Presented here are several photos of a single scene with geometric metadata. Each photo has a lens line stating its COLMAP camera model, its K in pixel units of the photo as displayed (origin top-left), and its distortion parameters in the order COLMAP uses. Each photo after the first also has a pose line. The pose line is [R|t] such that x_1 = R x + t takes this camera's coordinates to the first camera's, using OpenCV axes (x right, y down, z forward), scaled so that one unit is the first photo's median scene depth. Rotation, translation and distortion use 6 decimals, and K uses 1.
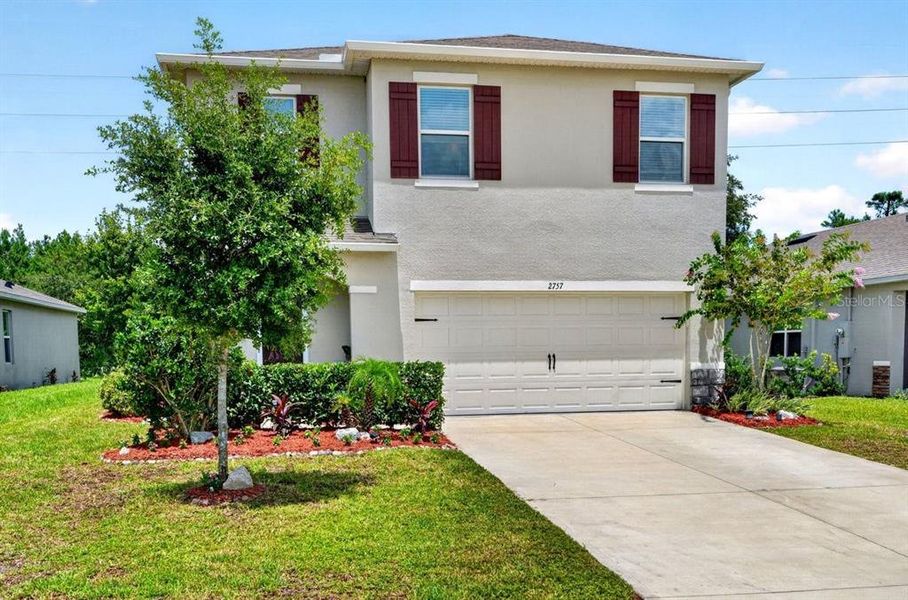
lens RADIAL K [[920.4, 0, 470.8], [0, 920.4, 414.6], [0, 0, 1]] dist [0.015210, 0.013510]
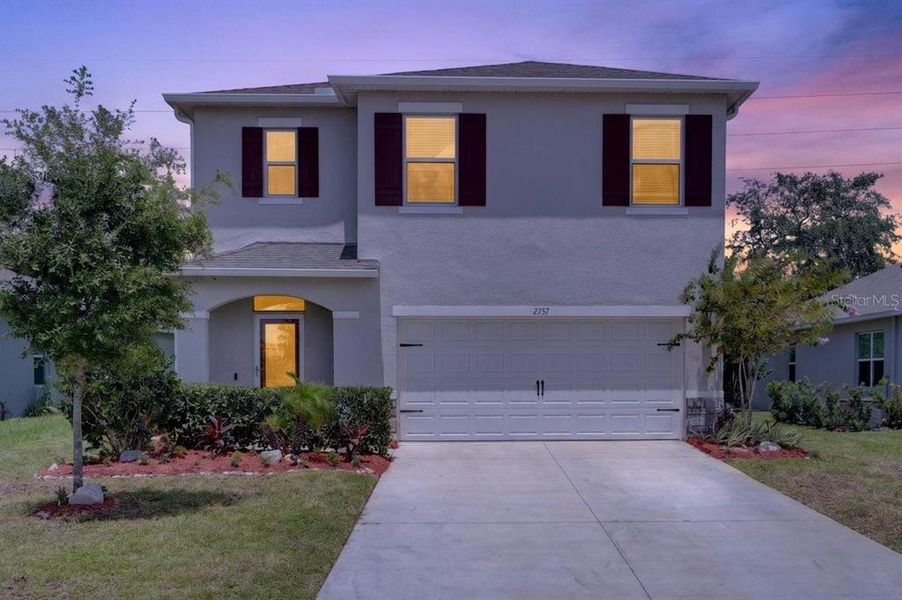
lens RADIAL K [[951.6, 0, 498.8], [0, 951.6, 390.1], [0, 0, 1]] dist [-0.000841, 0.006707]
pose [[0.988733, 0.011779, -0.149229, 0.203450], [-0.019976, 0.998365, -0.053548, -0.000173], [0.148354, 0.055925, 0.987352, -0.005730]]
